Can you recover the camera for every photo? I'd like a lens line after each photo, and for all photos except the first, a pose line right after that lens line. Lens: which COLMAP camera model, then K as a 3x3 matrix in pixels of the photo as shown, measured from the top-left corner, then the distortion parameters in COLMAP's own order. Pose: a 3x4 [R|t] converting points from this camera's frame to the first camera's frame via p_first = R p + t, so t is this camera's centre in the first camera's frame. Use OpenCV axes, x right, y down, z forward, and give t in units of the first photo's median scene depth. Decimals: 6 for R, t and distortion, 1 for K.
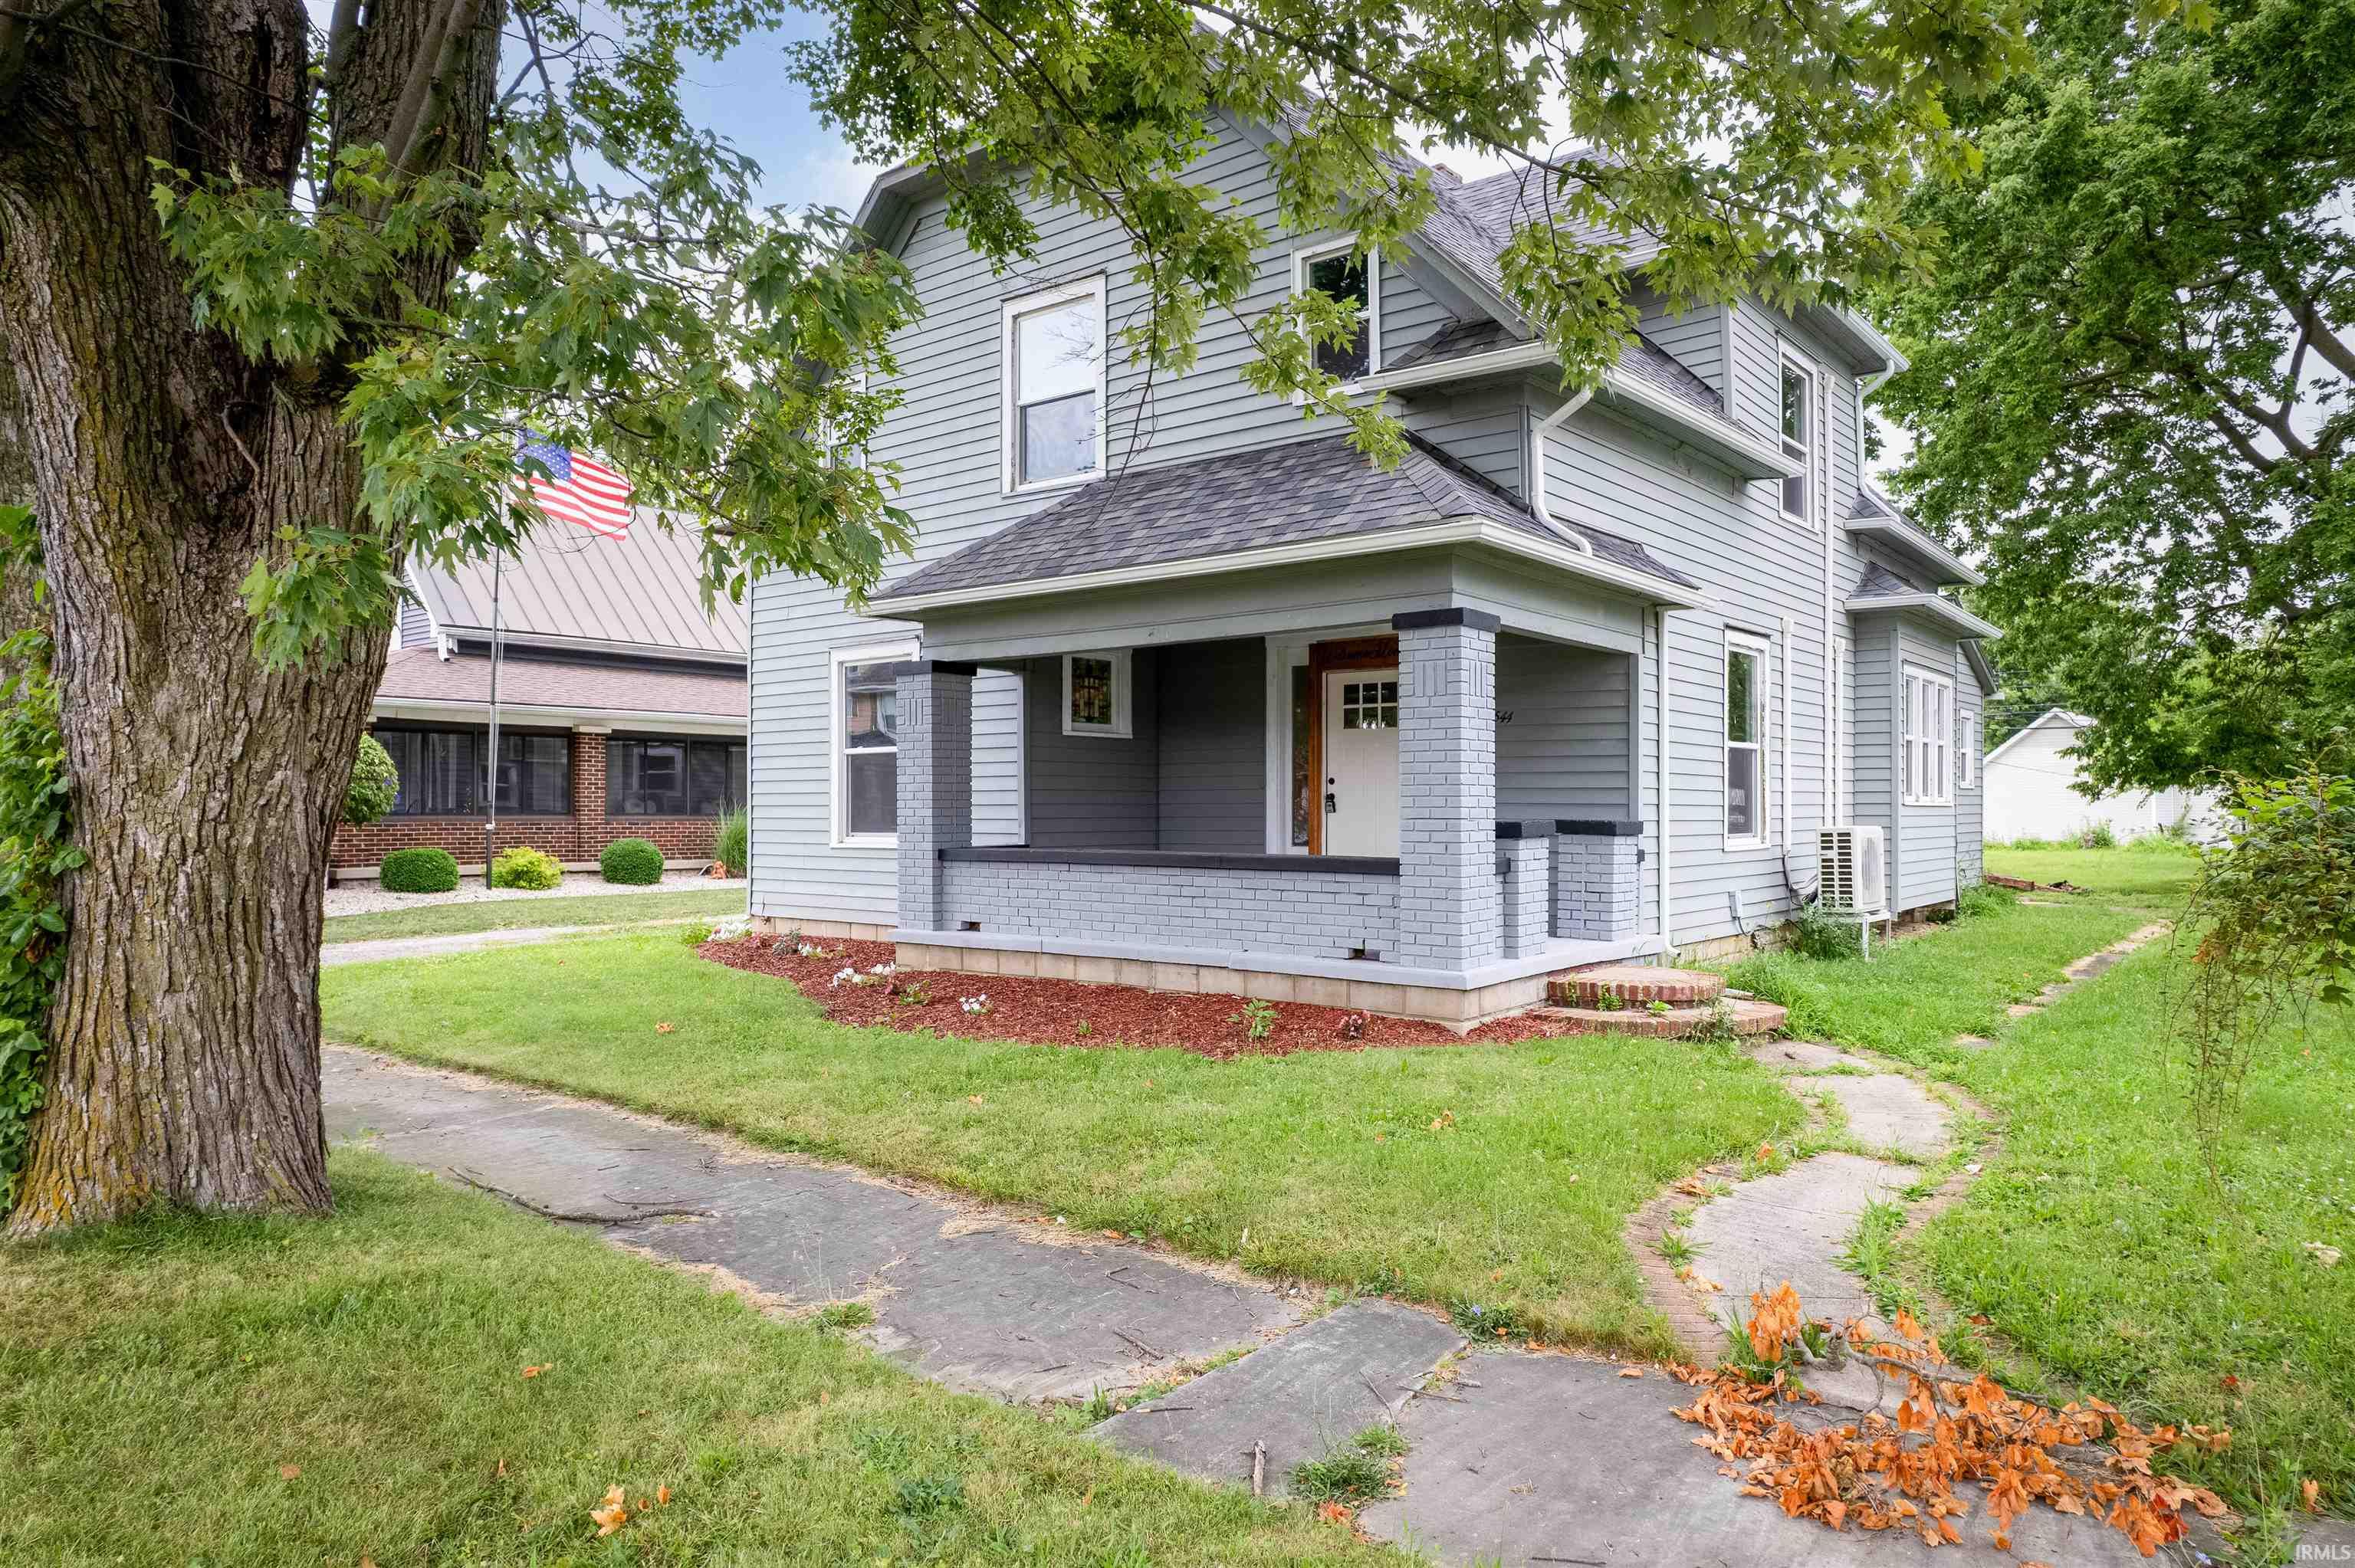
lens RADIAL K [[1499.2, 0, 1177.5], [0, 1499.2, 784.0], [0, 0, 1]] dist [-0.058813, 0.000669]
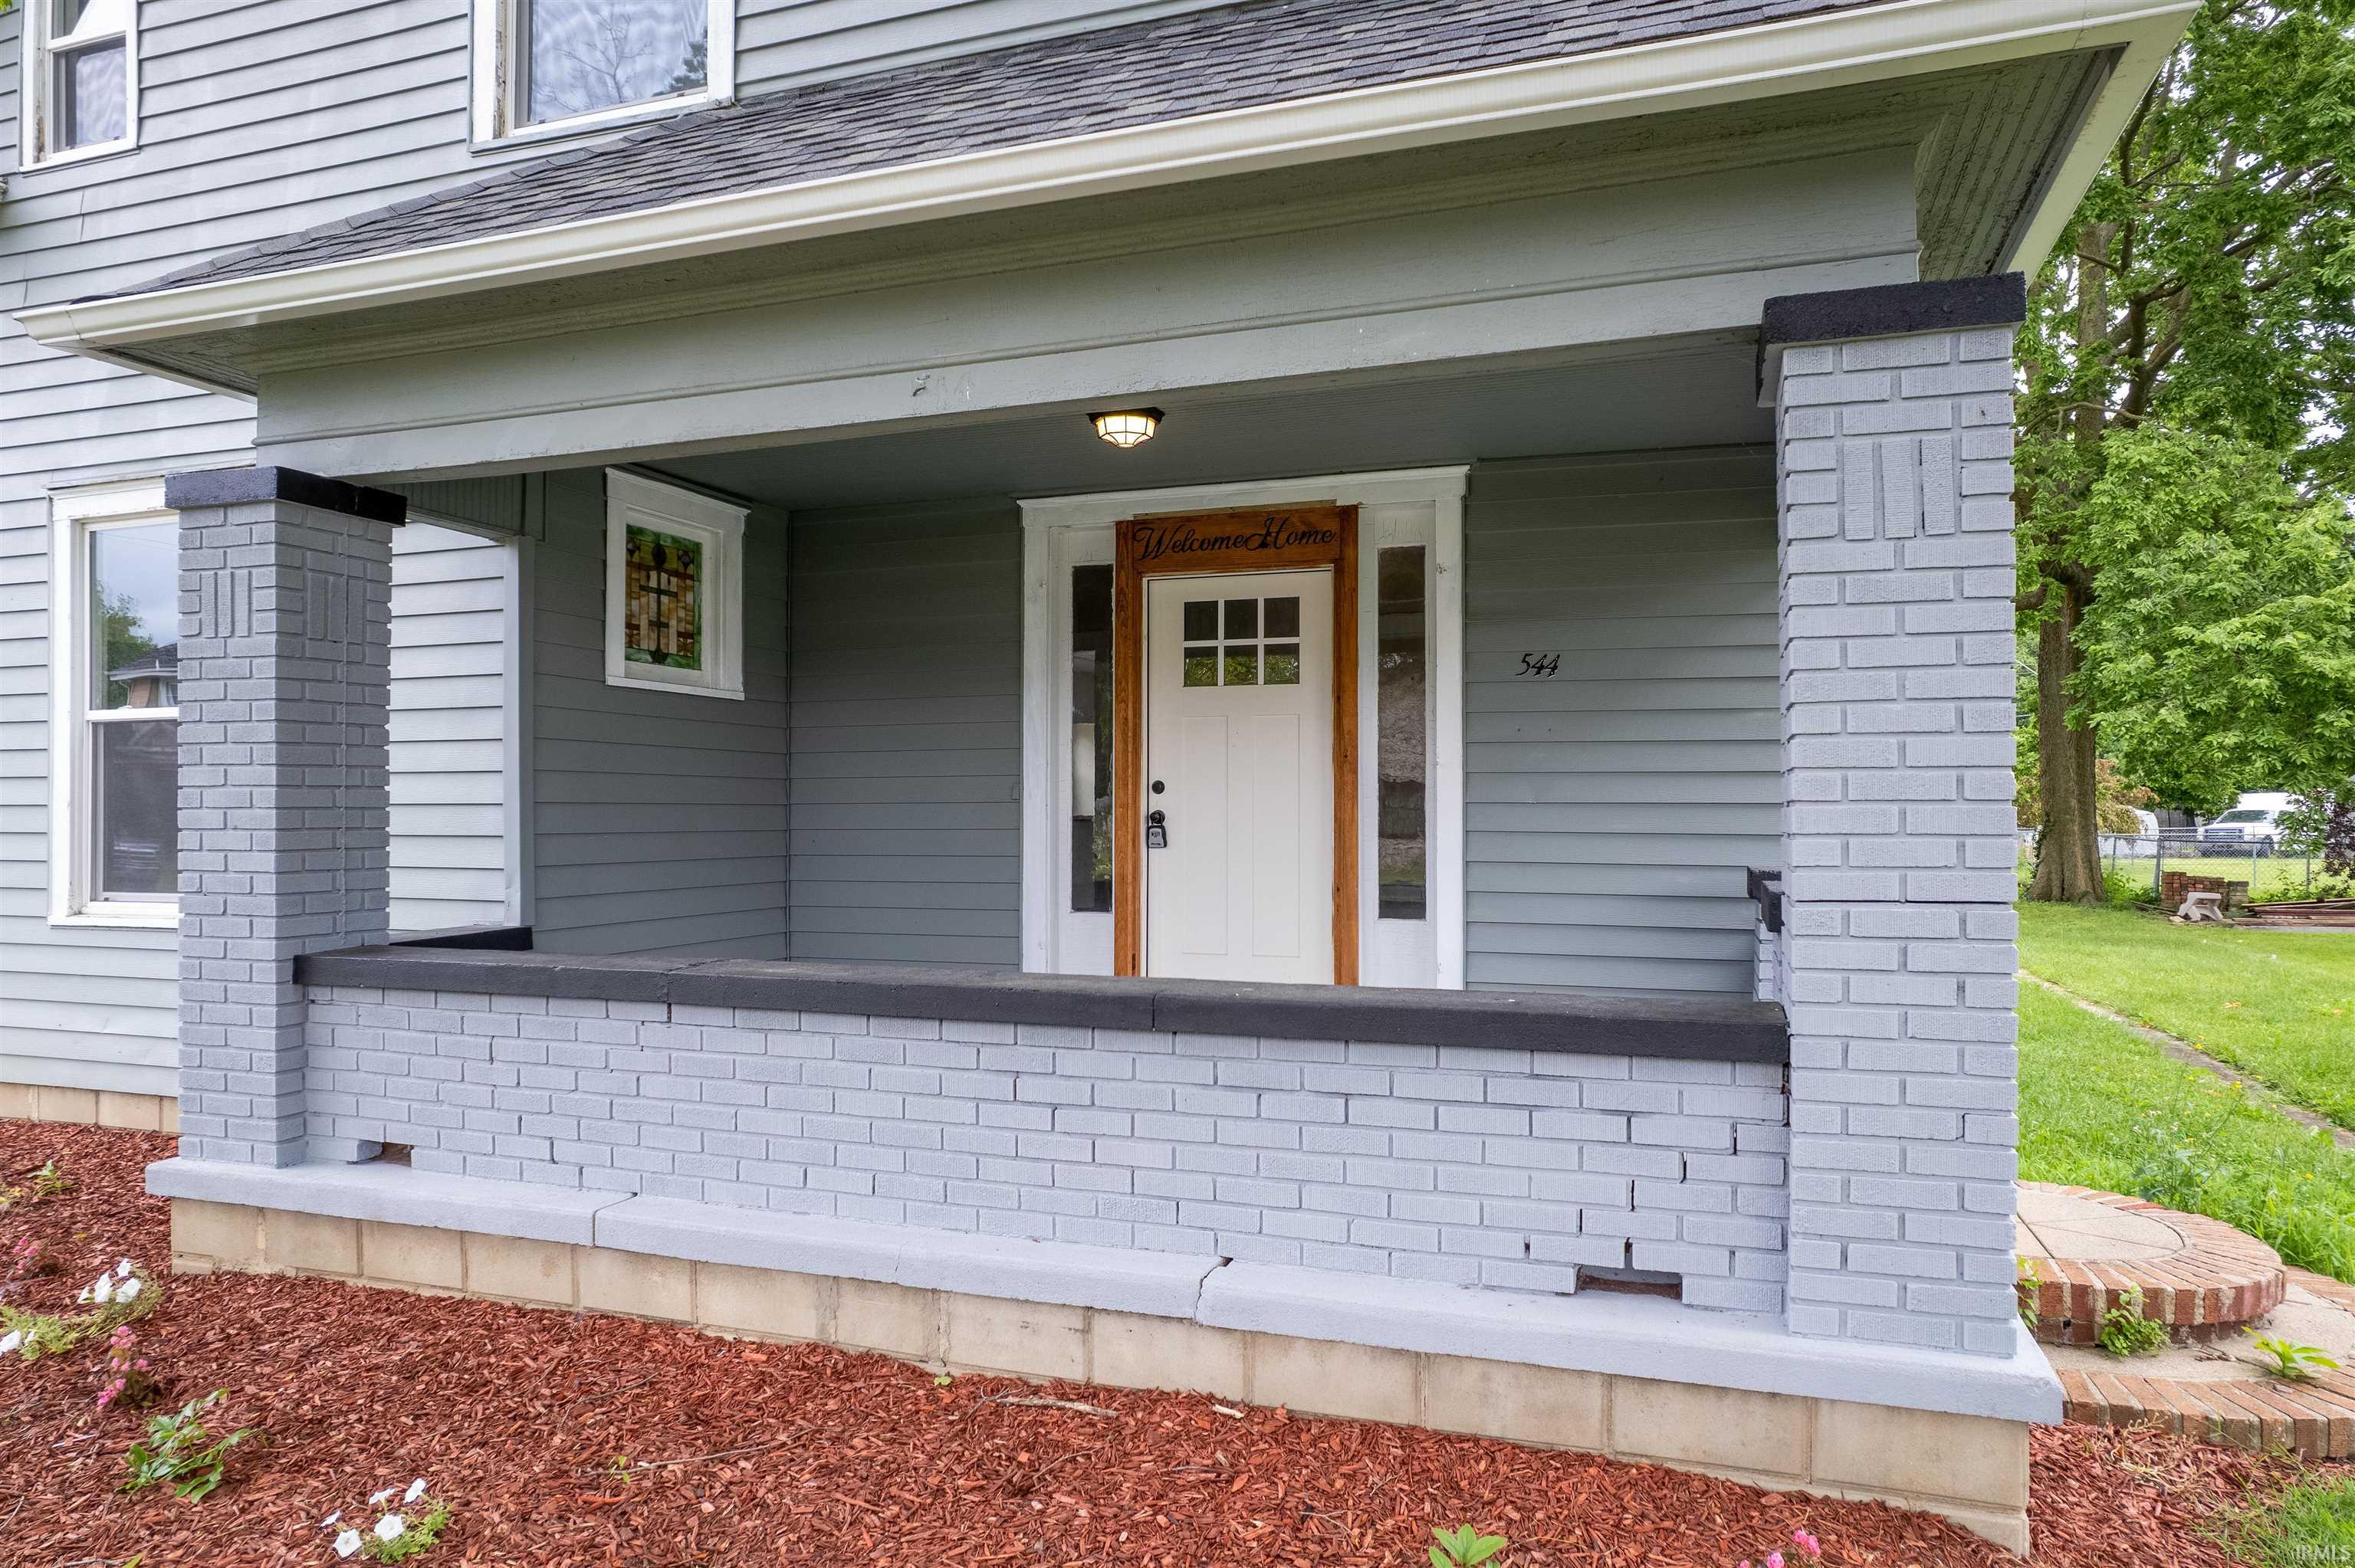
lens RADIAL K [[1524.9, 0, 1177.5], [0, 1524.9, 784.0], [0, 0, 1]] dist [-0.036348, 0.001615]
pose [[0.942654, 0.006712, 0.333705, -0.070427], [-0.005605, 0.999975, -0.004278, -0.000939], [-0.333725, 0.002162, 0.942668, 0.527994]]
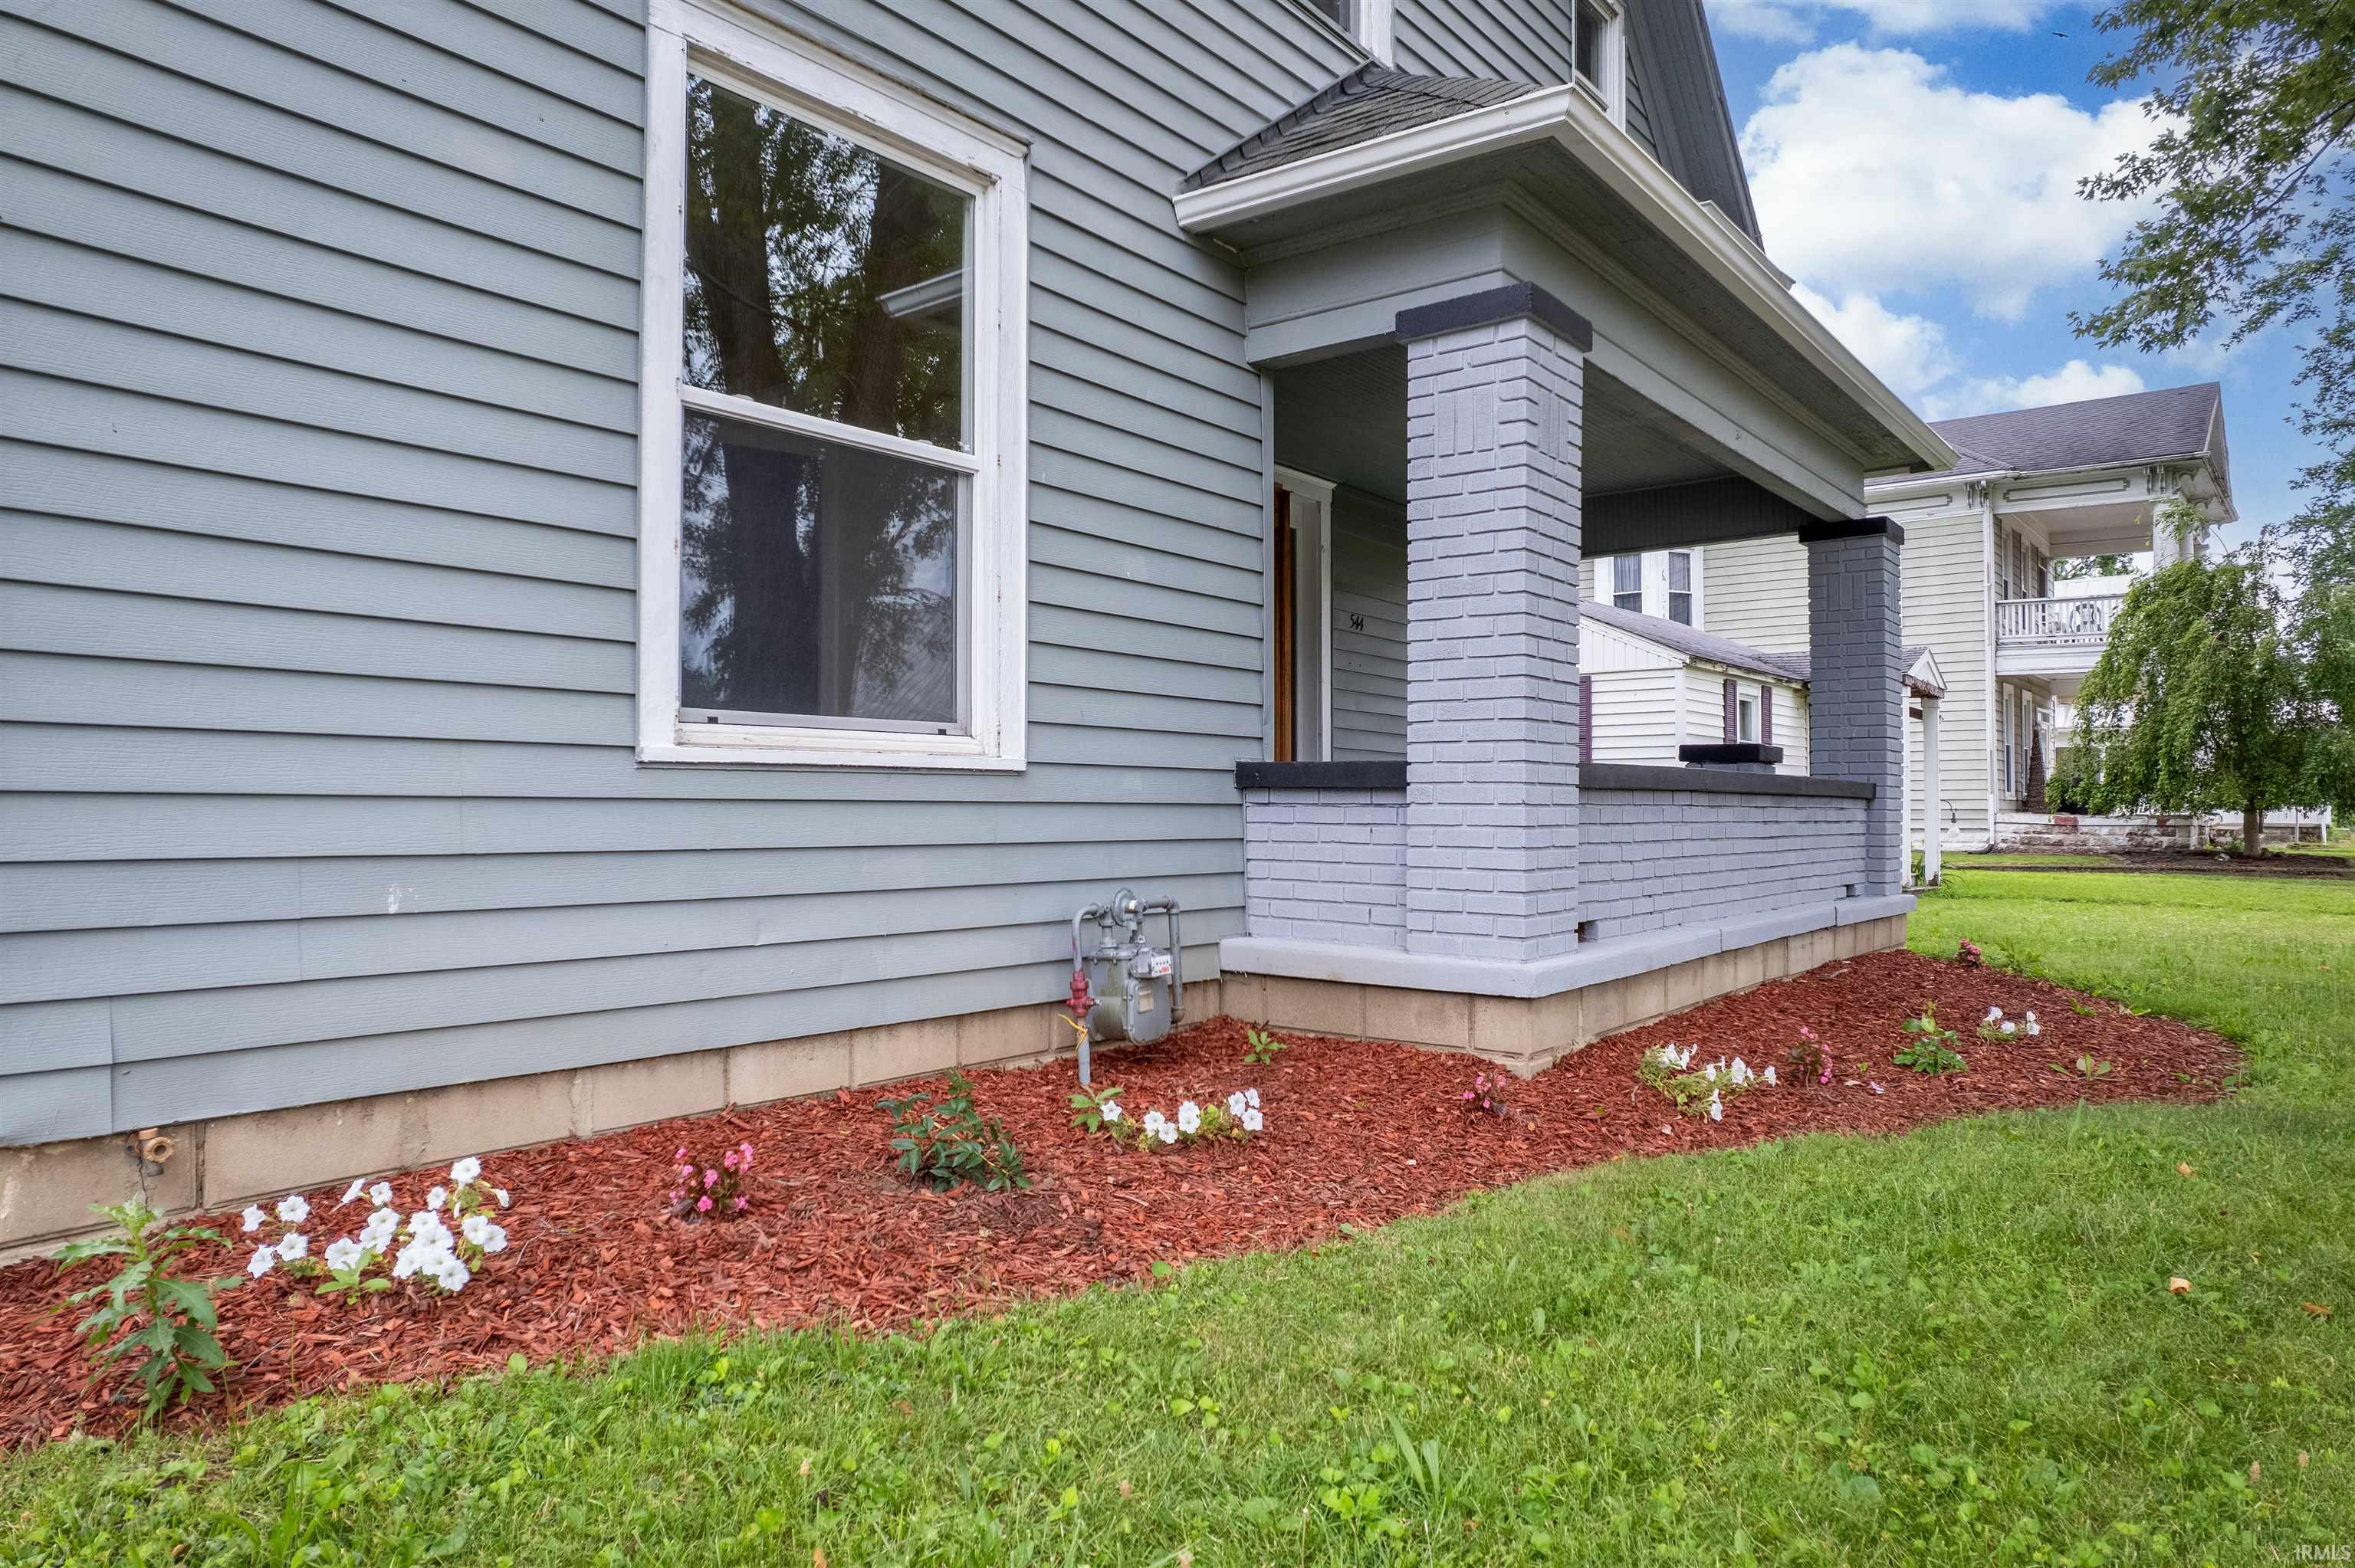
lens RADIAL K [[1499.2, 0, 1177.5], [0, 1499.2, 784.0], [0, 0, 1]] dist [-0.058813, 0.000669]
pose [[-0.014881, 0.019800, 0.999693, -0.558119], [-0.018293, 0.999631, -0.020071, 0.057428], [-0.999722, -0.018586, -0.014513, 1.063818]]
